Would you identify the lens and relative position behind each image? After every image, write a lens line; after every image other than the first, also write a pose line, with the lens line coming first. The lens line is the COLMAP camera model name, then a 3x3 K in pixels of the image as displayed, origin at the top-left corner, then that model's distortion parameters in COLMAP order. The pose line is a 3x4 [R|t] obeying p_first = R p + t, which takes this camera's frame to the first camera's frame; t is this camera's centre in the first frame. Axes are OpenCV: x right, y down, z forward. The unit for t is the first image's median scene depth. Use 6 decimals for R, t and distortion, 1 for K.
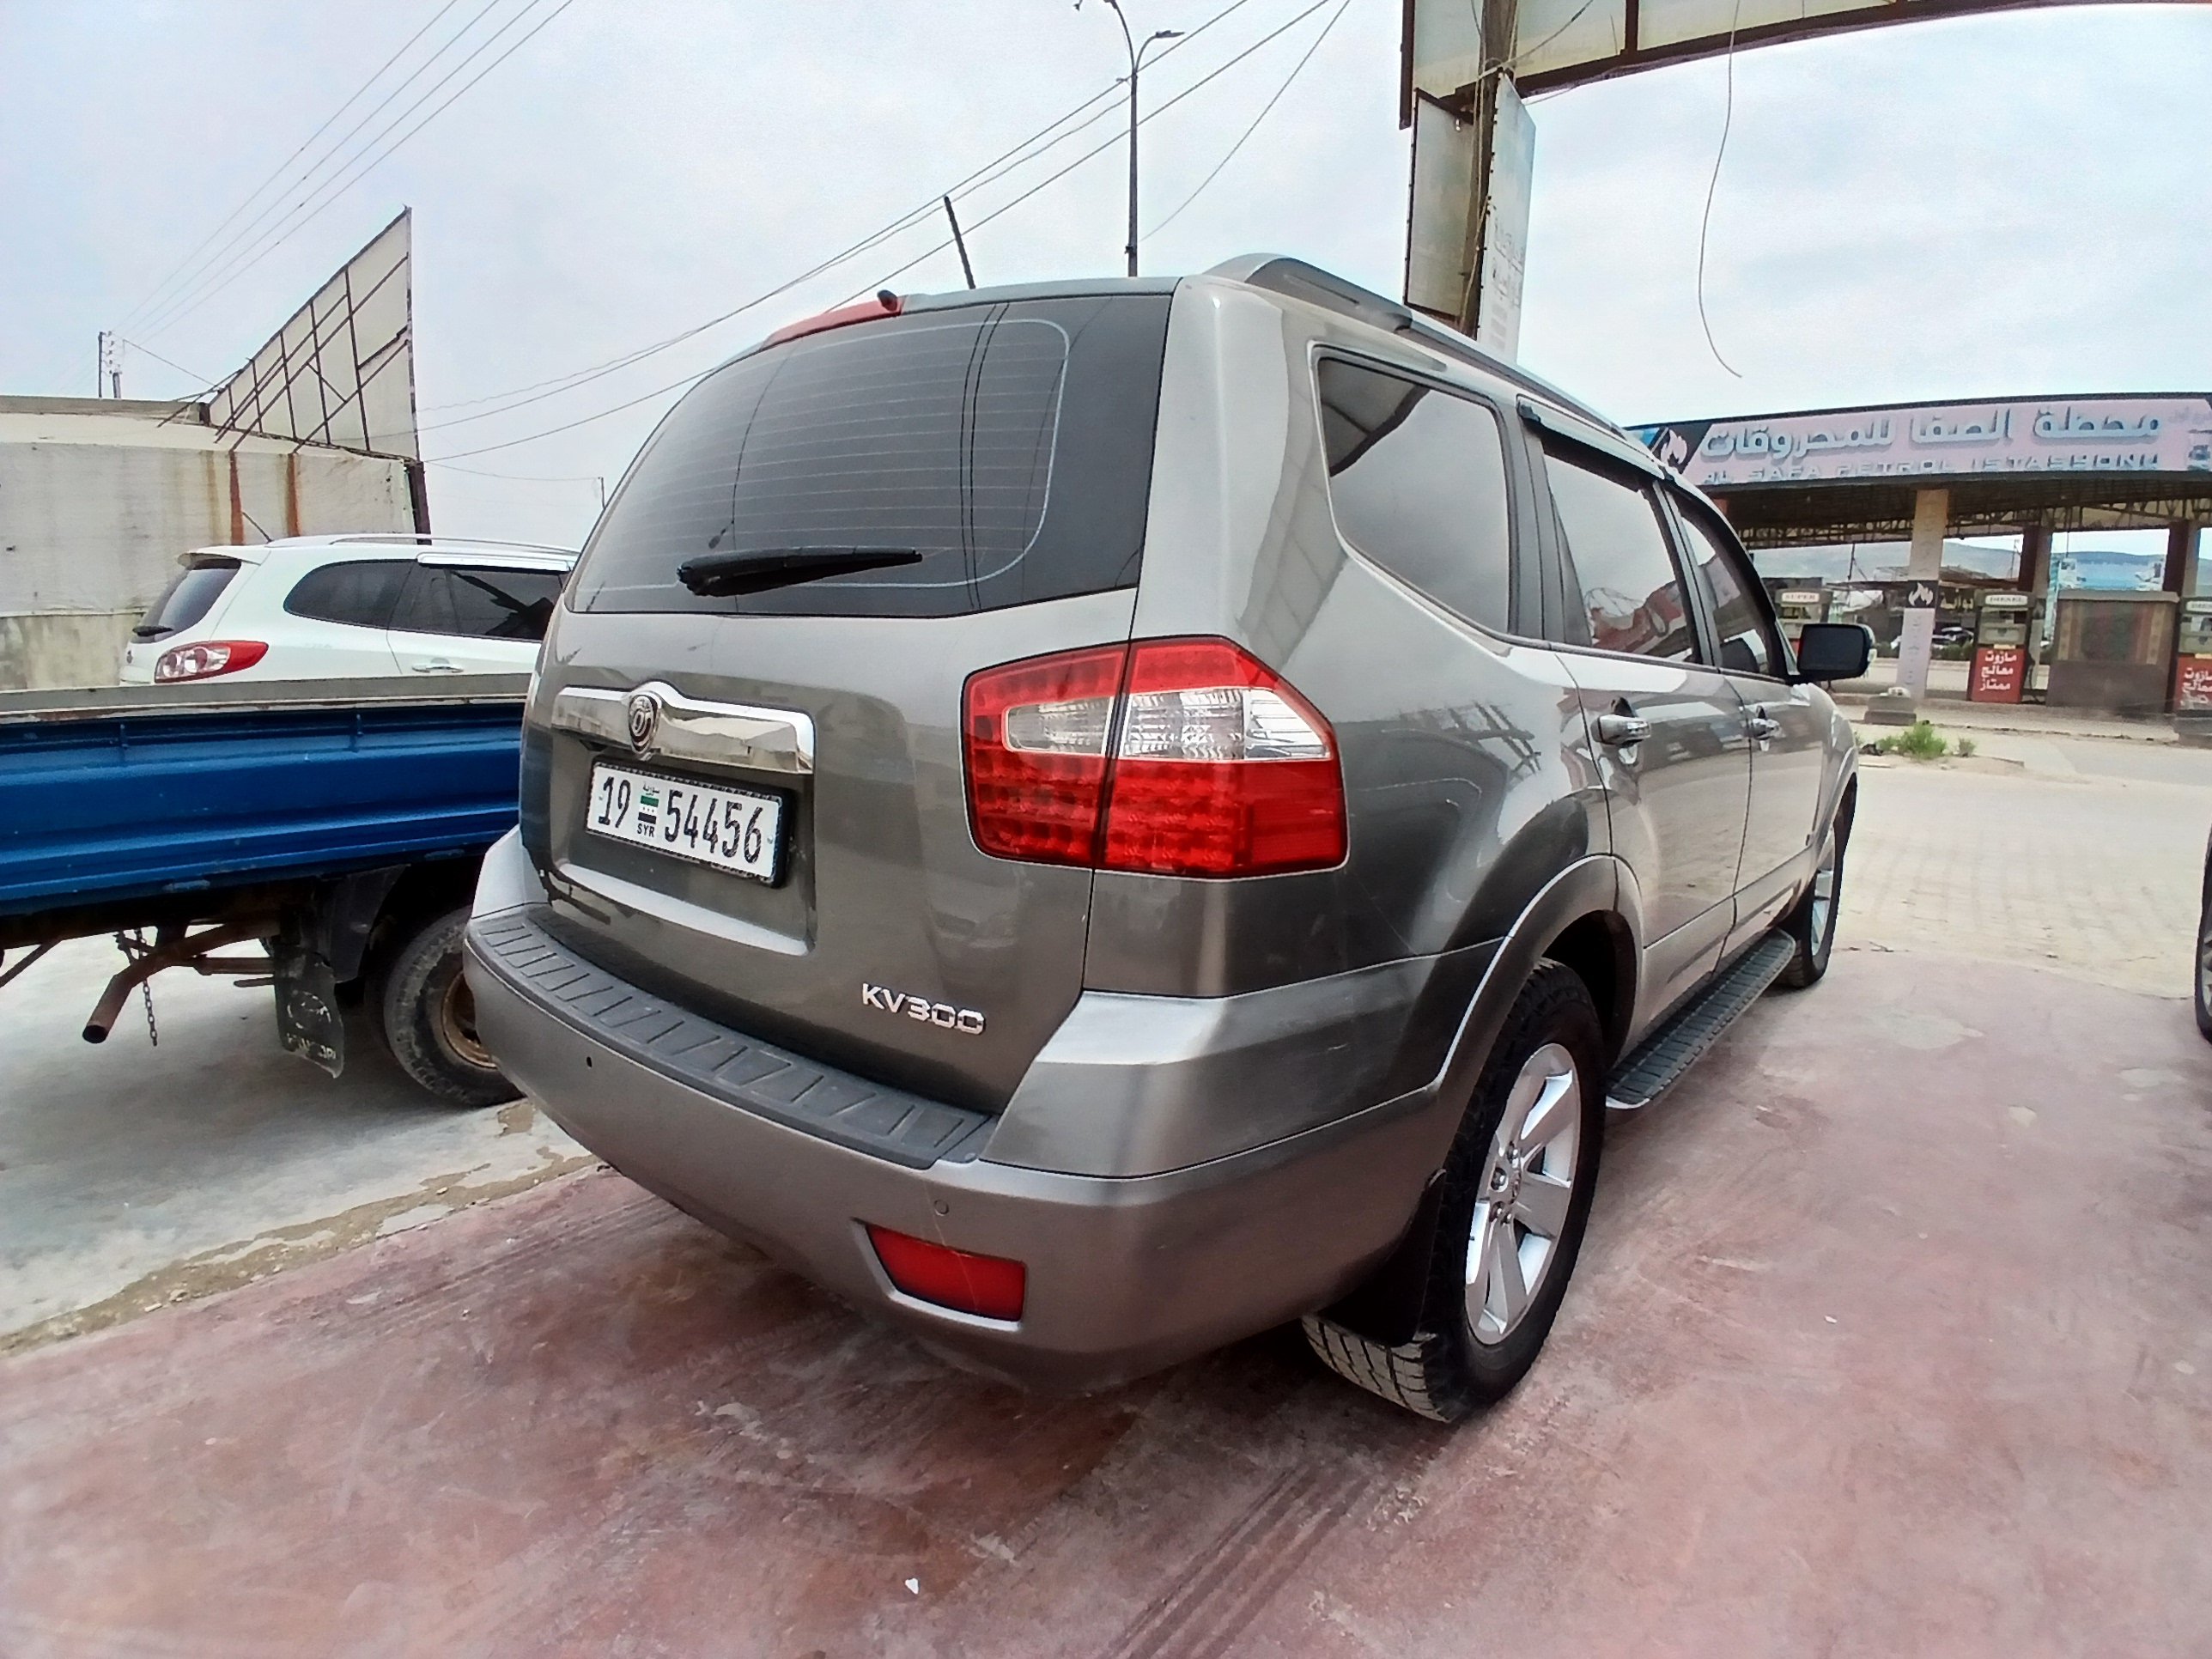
lens RADIAL K [[1123.2, 0, 1122.7], [0, 1123.2, 816.7], [0, 0, 1]] dist [0.000381, -0.045614]
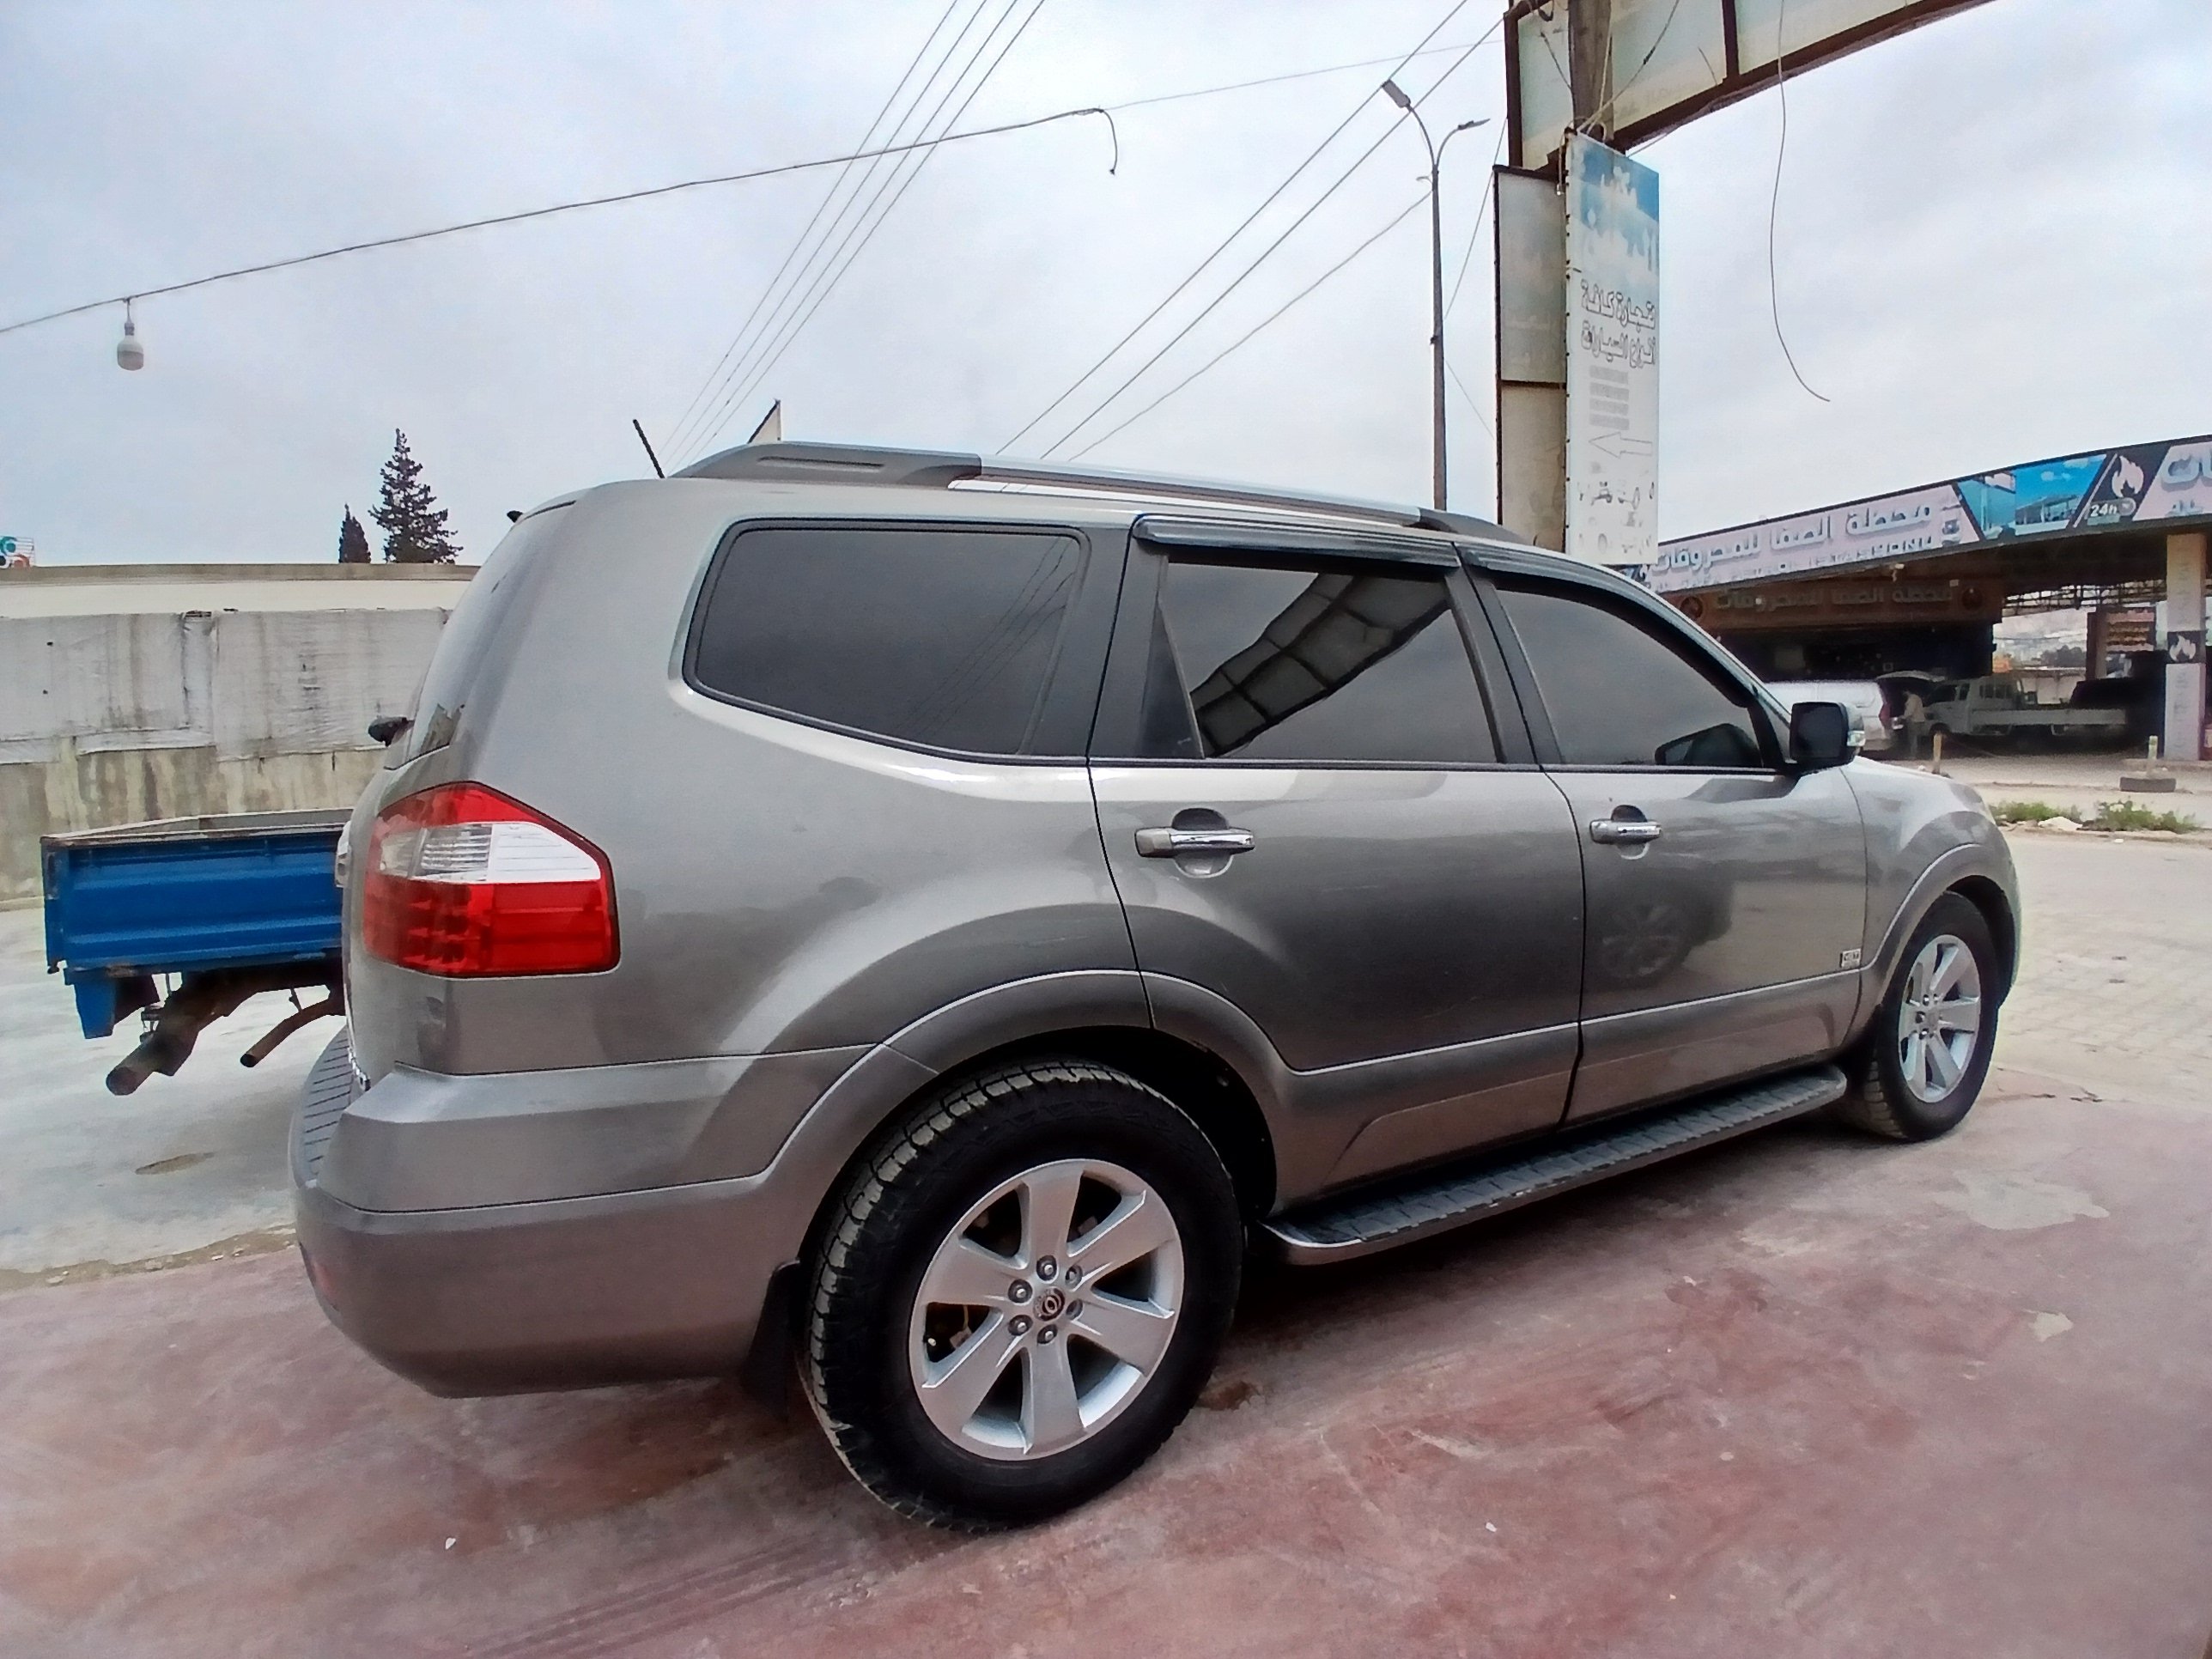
lens RADIAL K [[1118.4, 0, 1105.2], [0, 1118.4, 822.8], [0, 0, 1]] dist [0.004072, -0.049951]
pose [[0.932902, -0.011989, -0.359930, 0.816633], [-0.015558, 0.997171, -0.073540, -0.024290], [0.359793, 0.074206, 0.930076, 0.070609]]
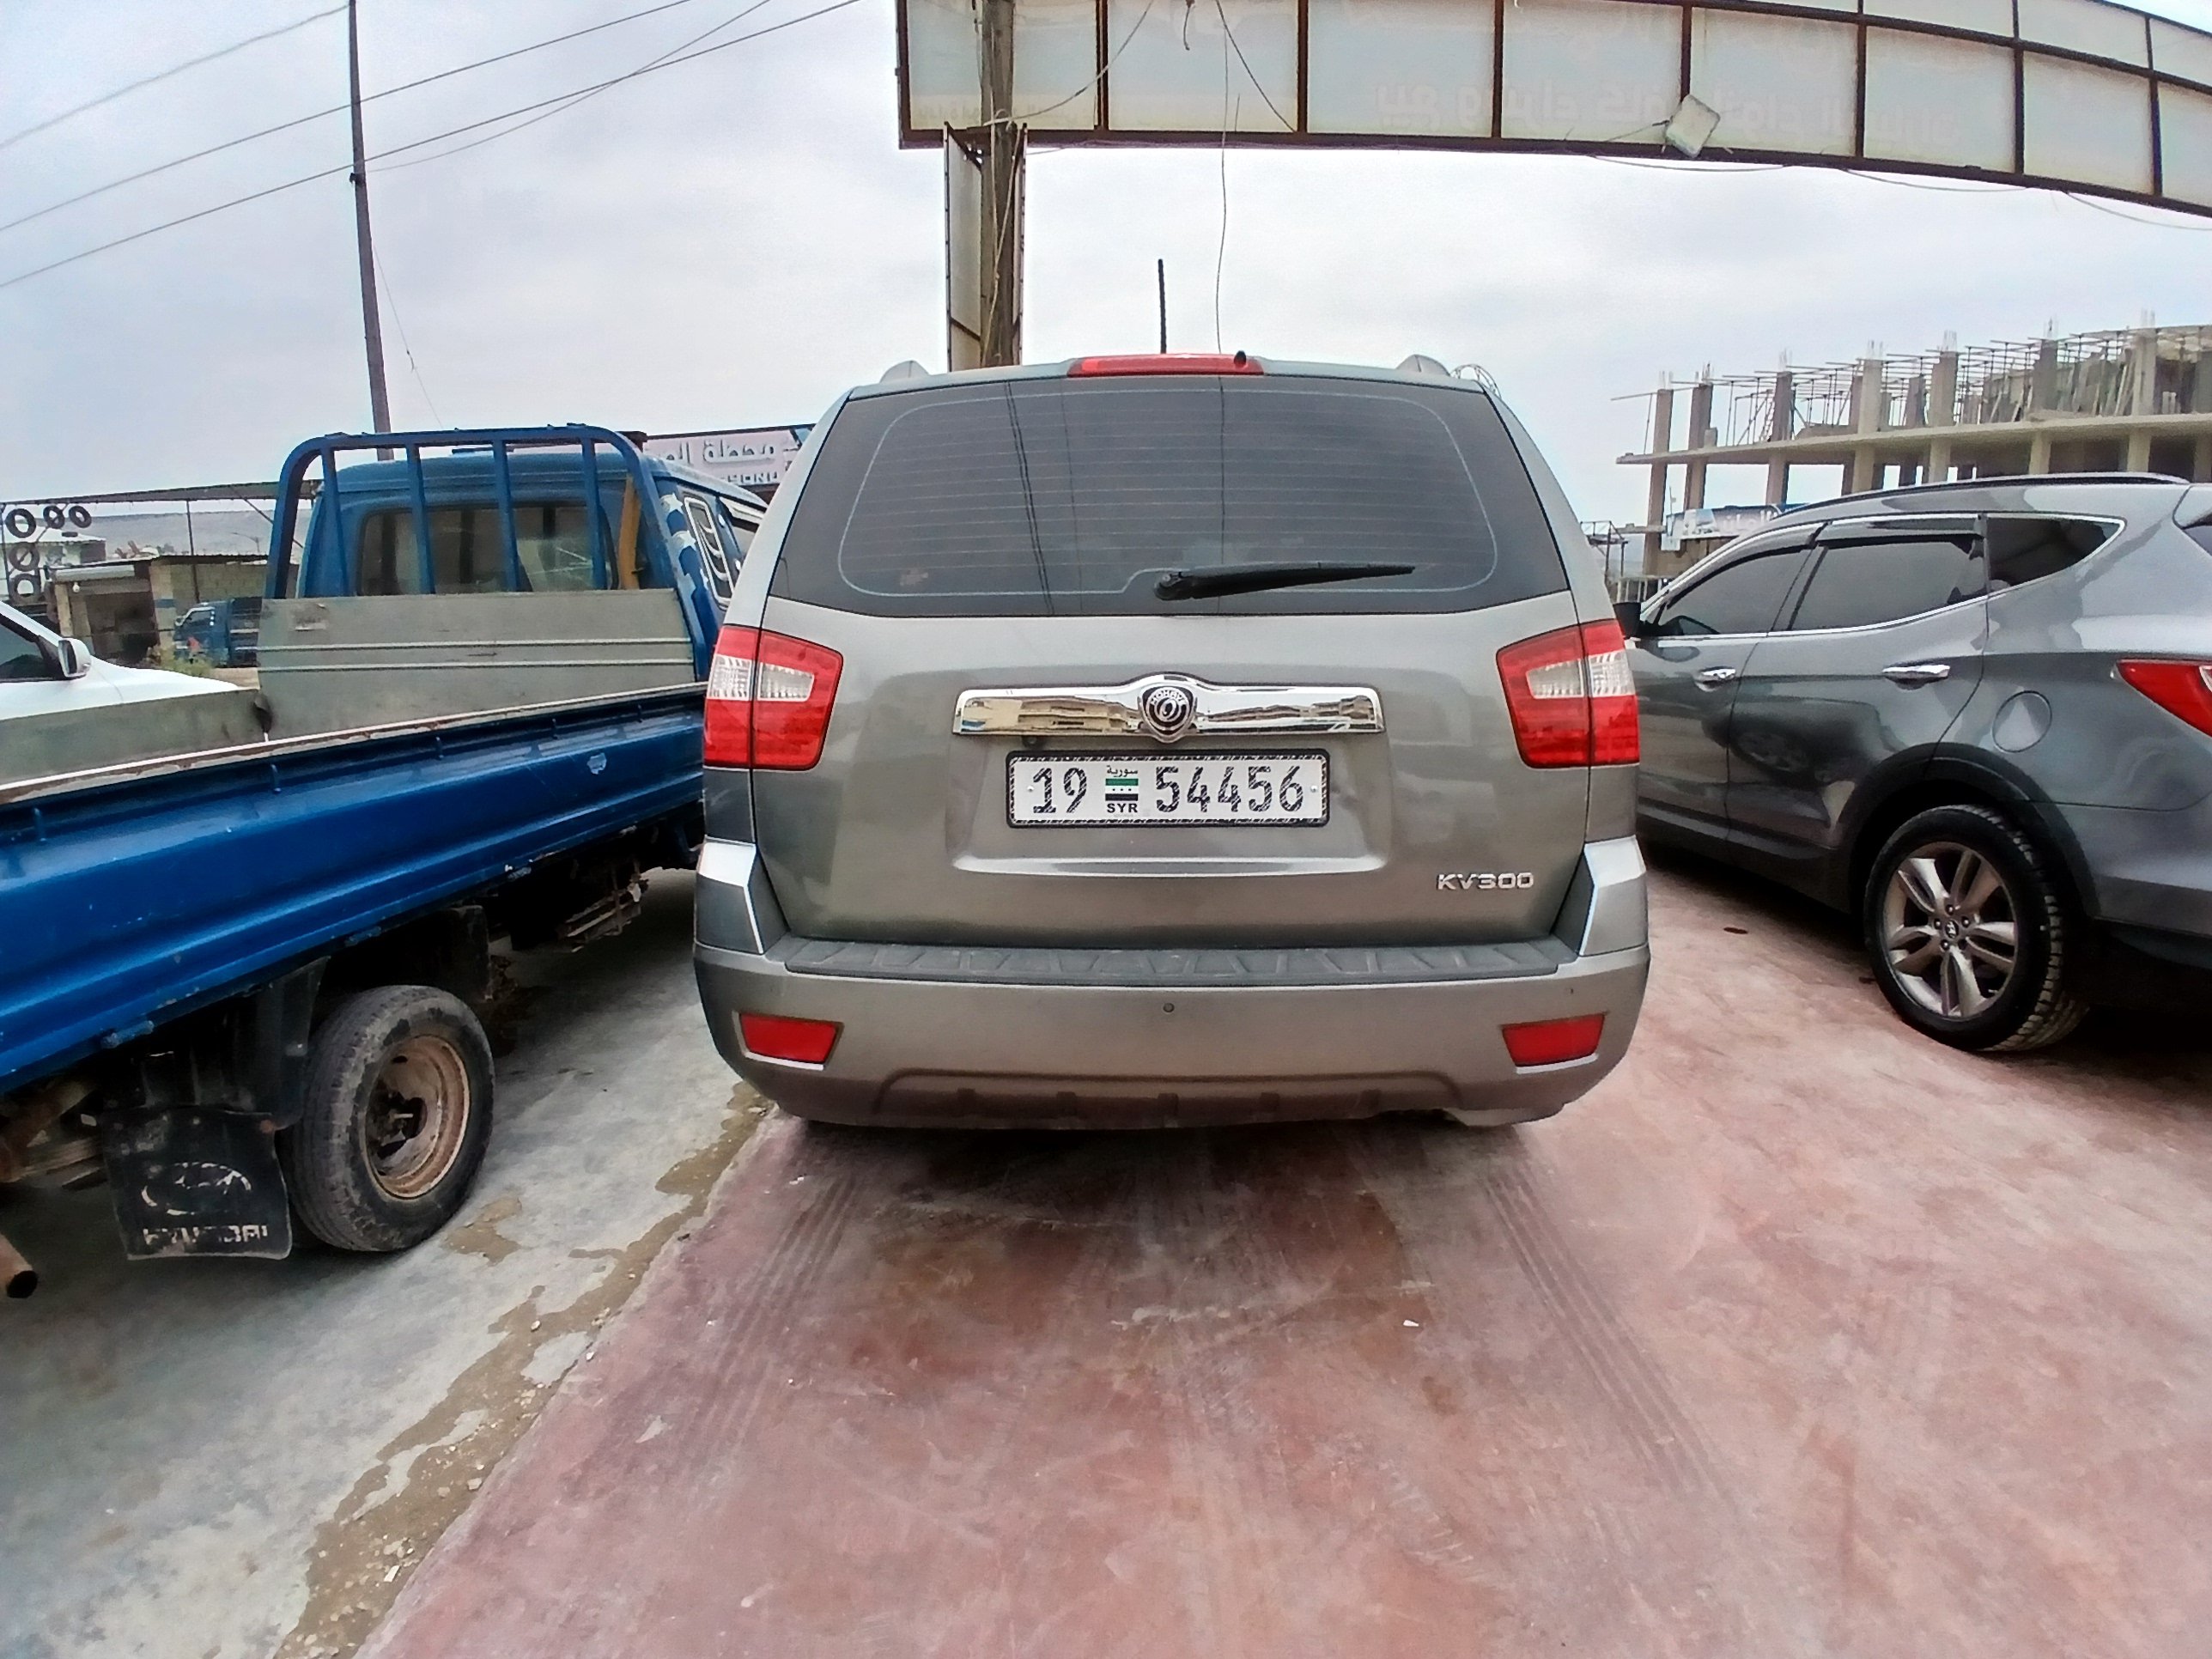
lens RADIAL K [[1123.2, 0, 1122.7], [0, 1123.2, 816.7], [0, 0, 1]] dist [0.000381, -0.045614]
pose [[0.774770, -0.139331, 0.616699, -1.069979], [0.128109, 0.989778, 0.062674, -0.047719], [-0.619128, 0.030447, 0.784700, 0.106482]]
